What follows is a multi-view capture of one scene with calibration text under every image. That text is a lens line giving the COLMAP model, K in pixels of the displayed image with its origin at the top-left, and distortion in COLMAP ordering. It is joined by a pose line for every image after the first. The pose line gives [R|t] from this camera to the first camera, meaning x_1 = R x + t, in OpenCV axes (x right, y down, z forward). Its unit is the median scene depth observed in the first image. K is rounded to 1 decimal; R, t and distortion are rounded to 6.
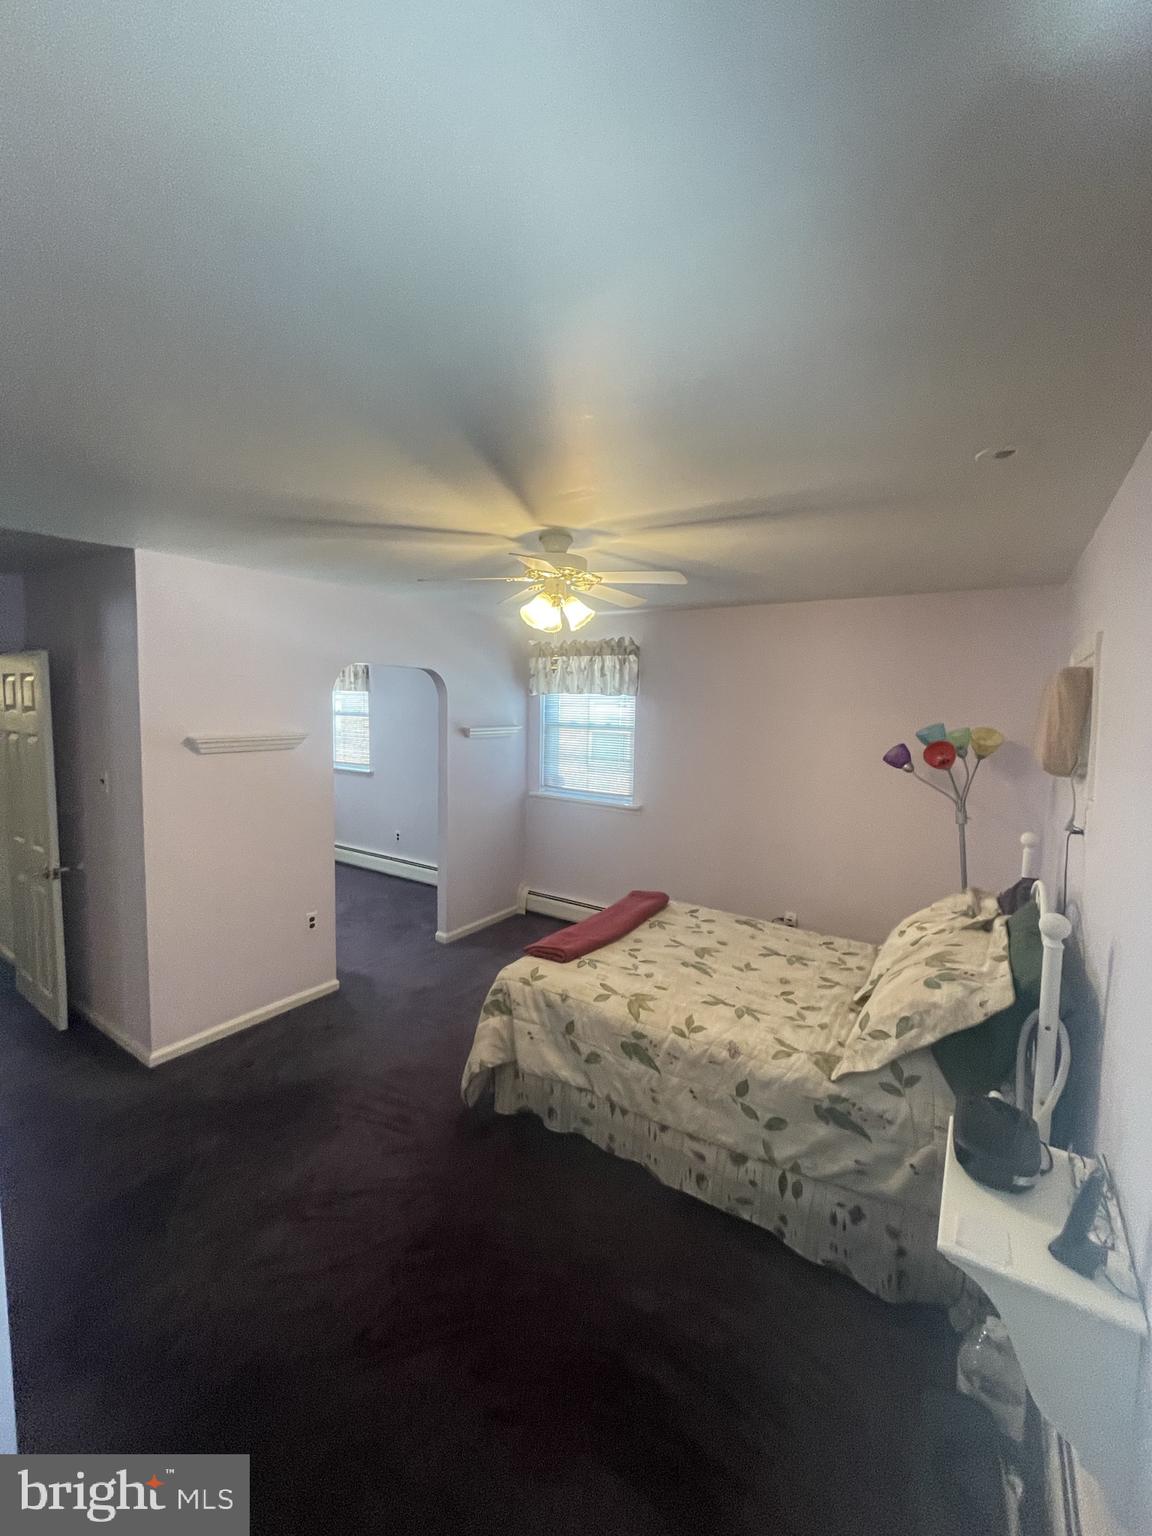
lens RADIAL K [[613.7, 0, 580.8], [0, 613.7, 752.0], [0, 0, 1]] dist [-0.000793, -0.000232]
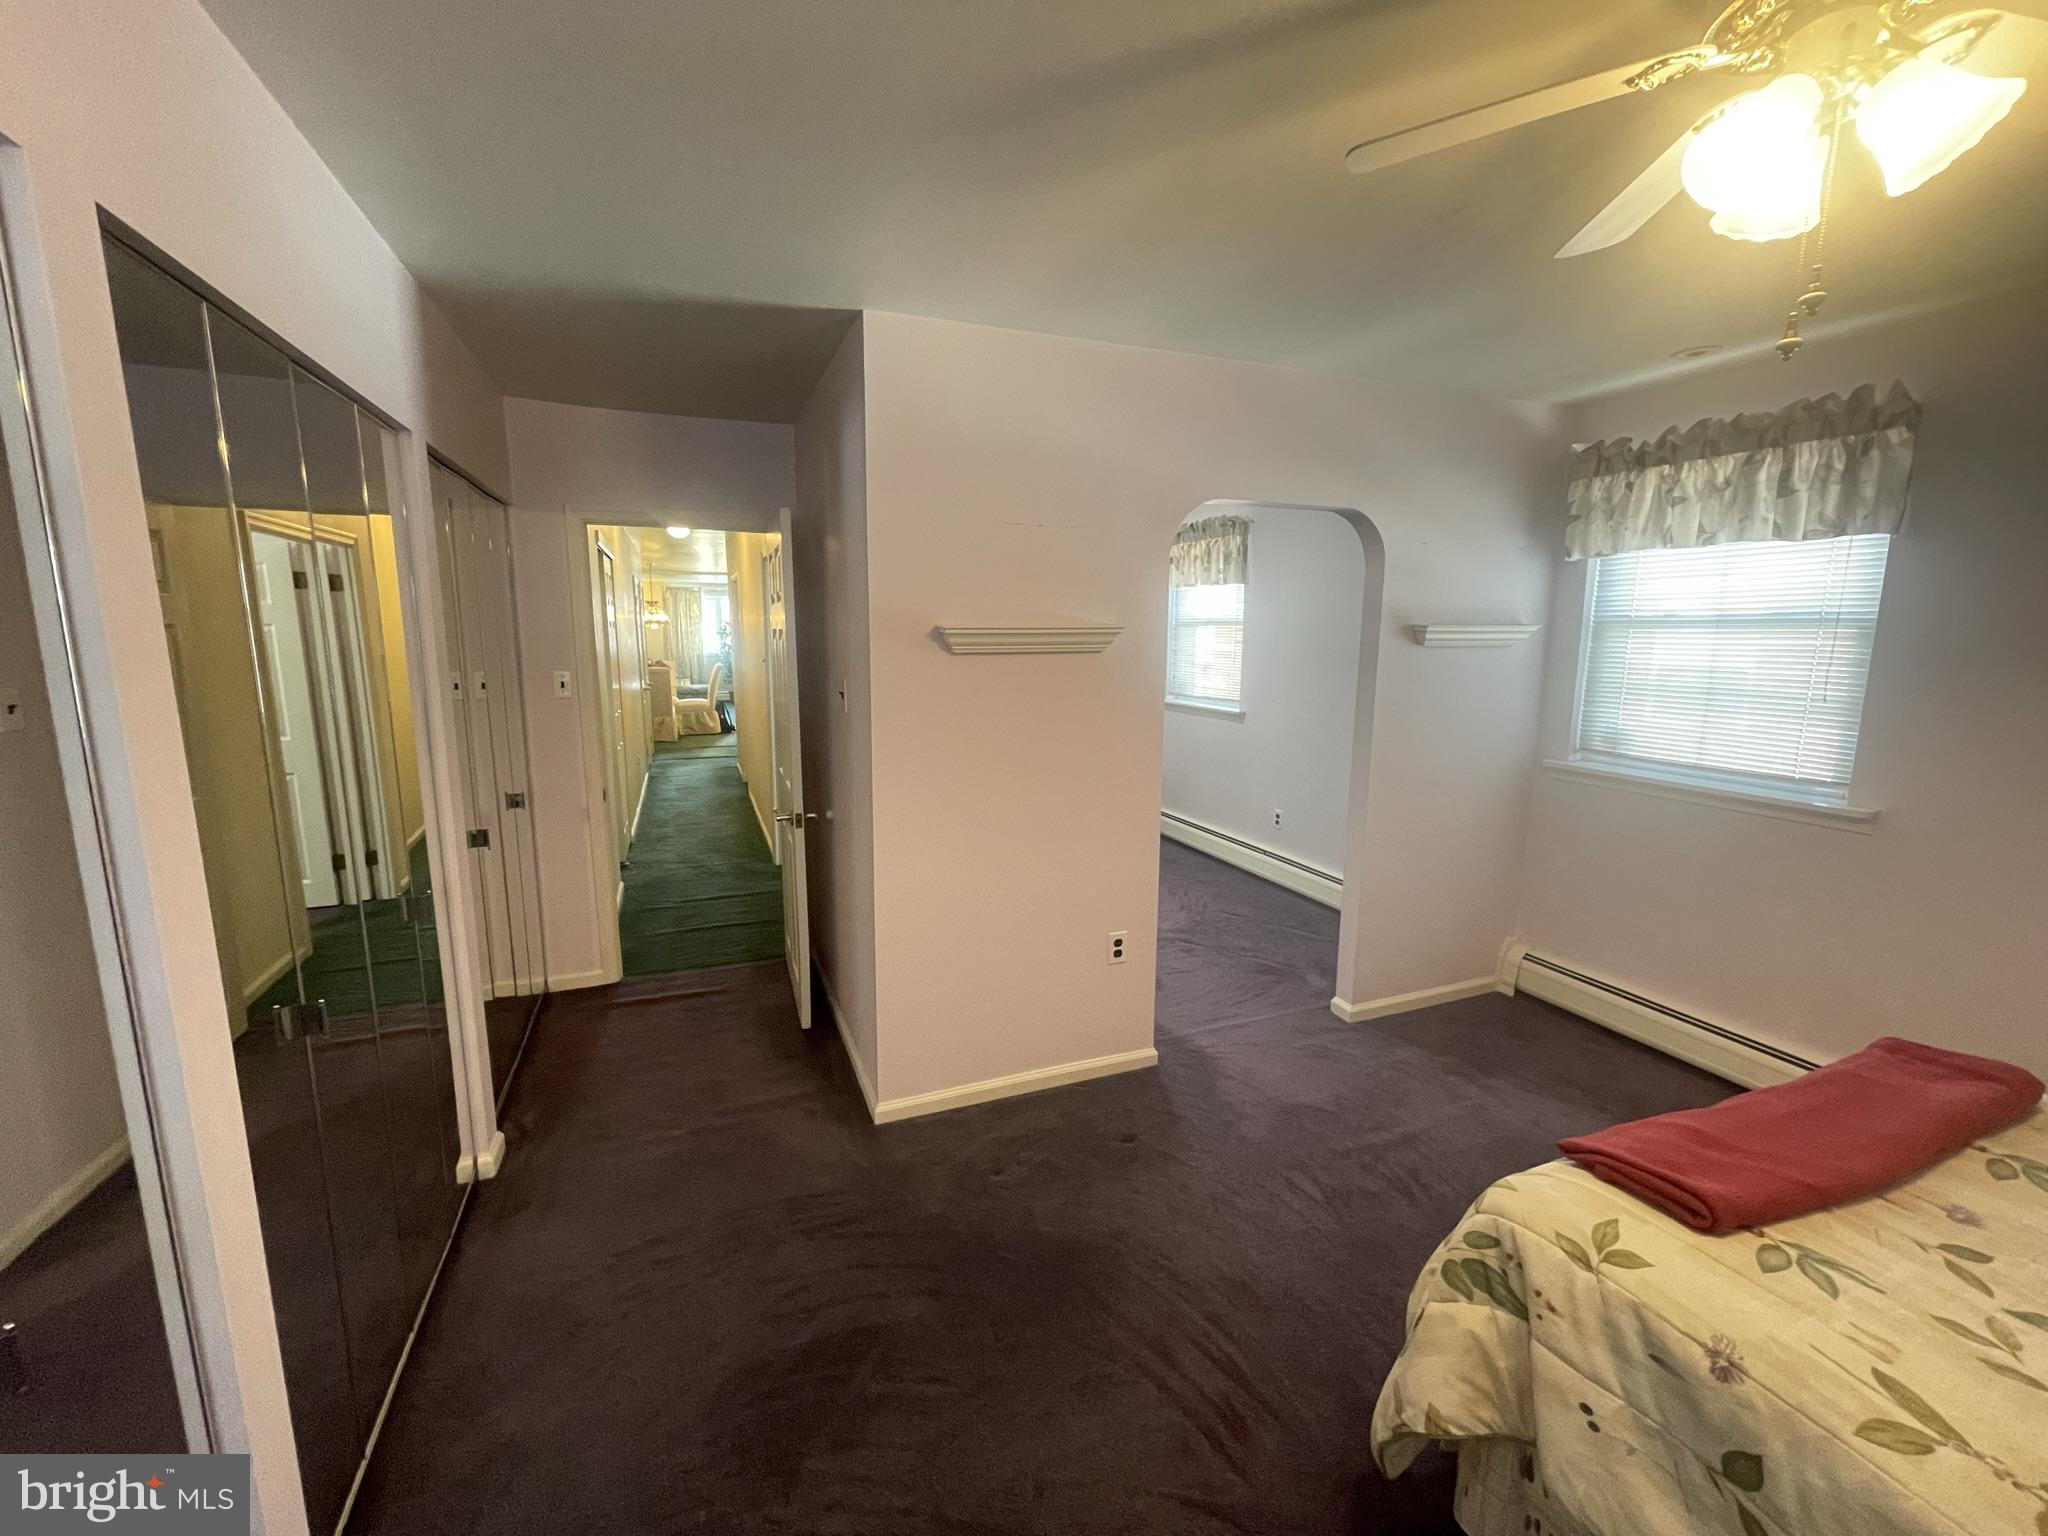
lens RADIAL K [[826.6, 0, 1015.3], [0, 826.6, 767.8], [0, 0, 1]] dist [-0.001467, -0.000271]
pose [[0.817624, 0.075758, -0.570746, -0.076003], [-0.029727, 0.995538, 0.089556, 0.035504], [0.574984, -0.056257, 0.816228, 0.301757]]
